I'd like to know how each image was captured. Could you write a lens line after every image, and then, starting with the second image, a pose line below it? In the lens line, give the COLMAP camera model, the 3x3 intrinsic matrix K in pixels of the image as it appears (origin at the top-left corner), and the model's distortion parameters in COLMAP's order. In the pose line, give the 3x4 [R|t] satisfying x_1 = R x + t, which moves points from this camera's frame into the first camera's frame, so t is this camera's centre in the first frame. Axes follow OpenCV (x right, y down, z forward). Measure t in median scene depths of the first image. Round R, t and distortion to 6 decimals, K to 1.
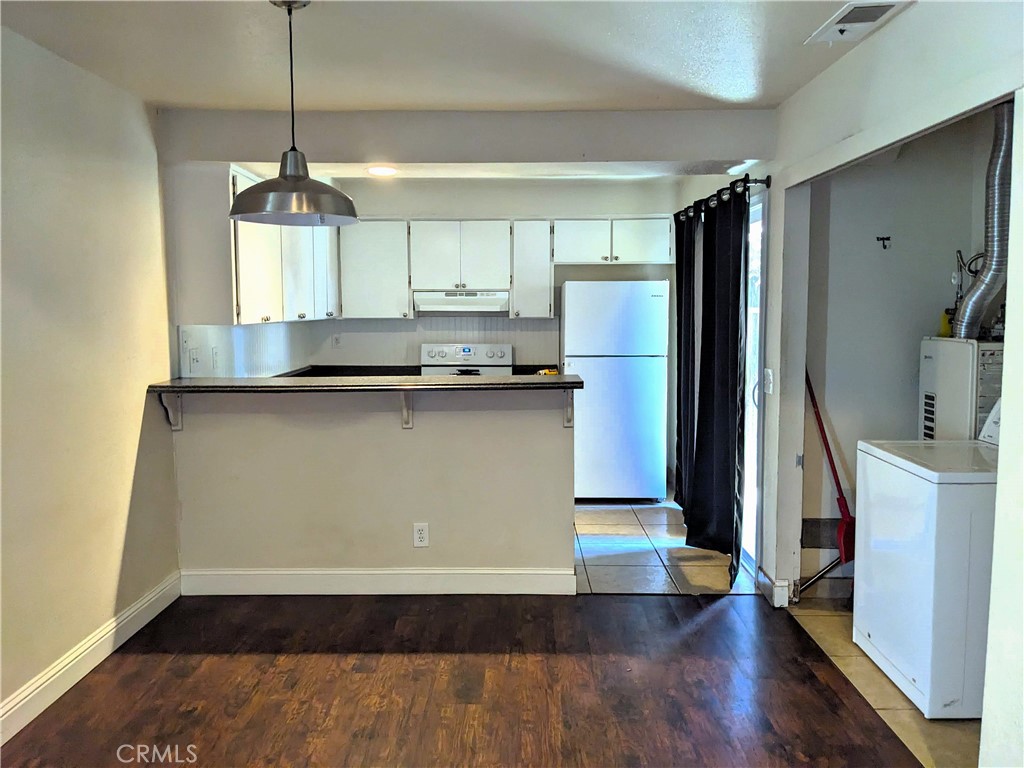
lens RADIAL K [[815.8, 0, 517.9], [0, 815.8, 379.5], [0, 0, 1]] dist [0.025100, -0.045952]
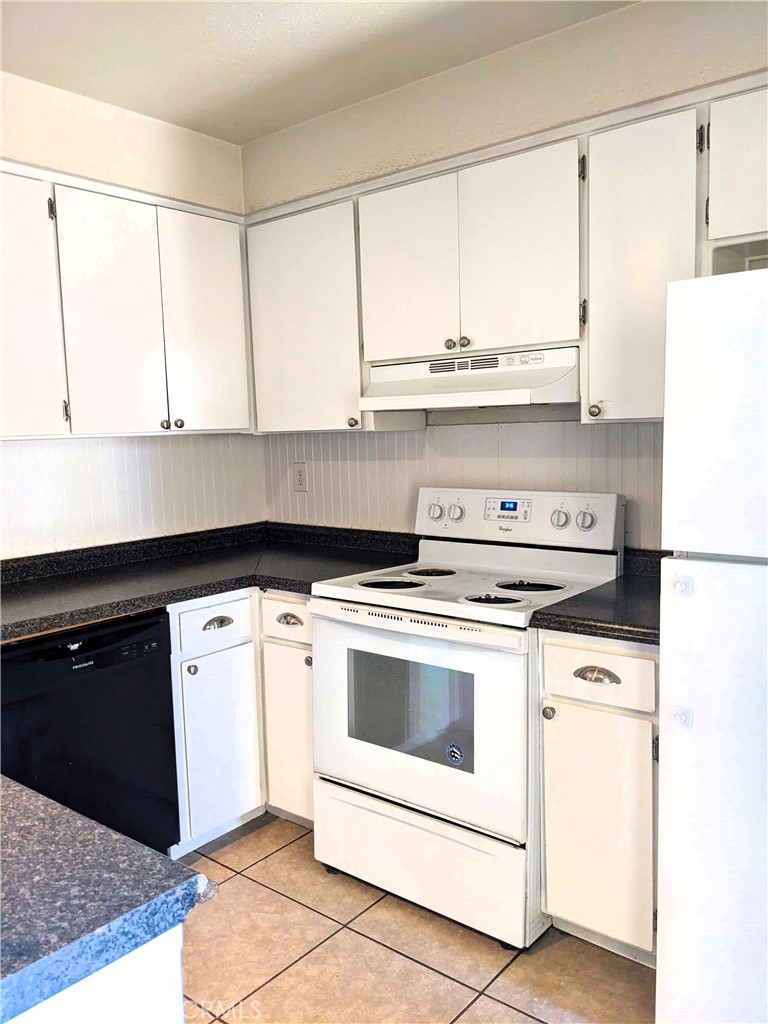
lens RADIAL K [[815.8, 0, 386.3], [0, 815.8, 509.8], [0, 0, 1]] dist [0.025100, -0.045952]
pose [[0.781636, 0.039265, -0.622498, 0.146851], [-0.019822, 0.999076, 0.038129, -0.049593], [0.623420, -0.017464, 0.781692, 0.671502]]
